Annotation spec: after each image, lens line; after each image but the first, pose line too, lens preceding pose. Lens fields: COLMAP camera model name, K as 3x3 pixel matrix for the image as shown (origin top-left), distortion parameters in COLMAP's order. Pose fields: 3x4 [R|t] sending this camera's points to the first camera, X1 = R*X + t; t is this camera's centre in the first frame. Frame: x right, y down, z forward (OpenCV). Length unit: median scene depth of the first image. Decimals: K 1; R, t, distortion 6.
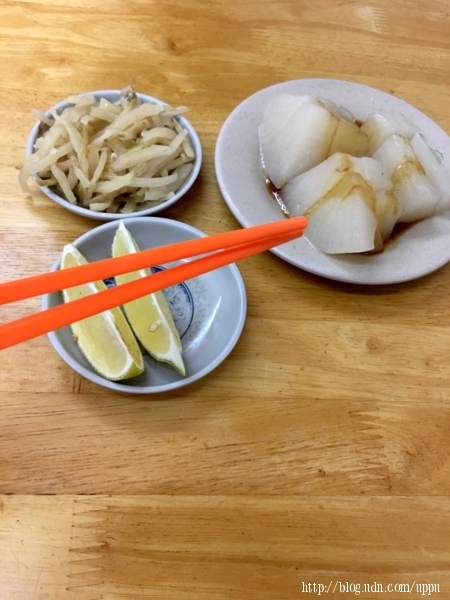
lens RADIAL K [[517.4, 0, 229.3], [0, 517.4, 302.1], [0, 0, 1]] dist [-0.002408, -0.036471]
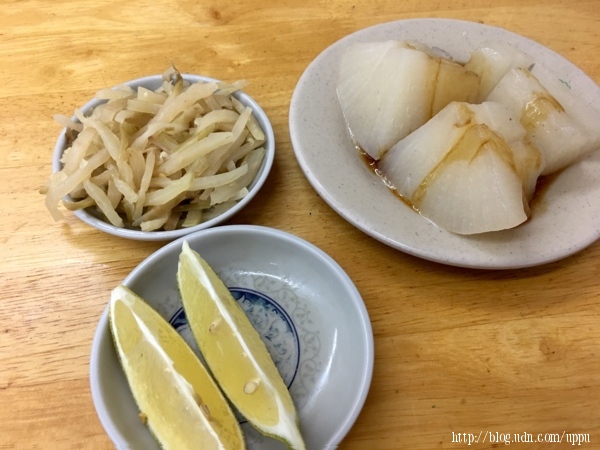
lens RADIAL K [[517.4, 0, 296.5], [0, 517.4, 223.8], [0, 0, 1]] dist [-0.002408, -0.036471]
pose [[0.986041, -0.165790, -0.015400, -0.031151], [0.163885, 0.982711, -0.086145, -0.081937], [0.029416, 0.082419, 0.996164, 0.238448]]
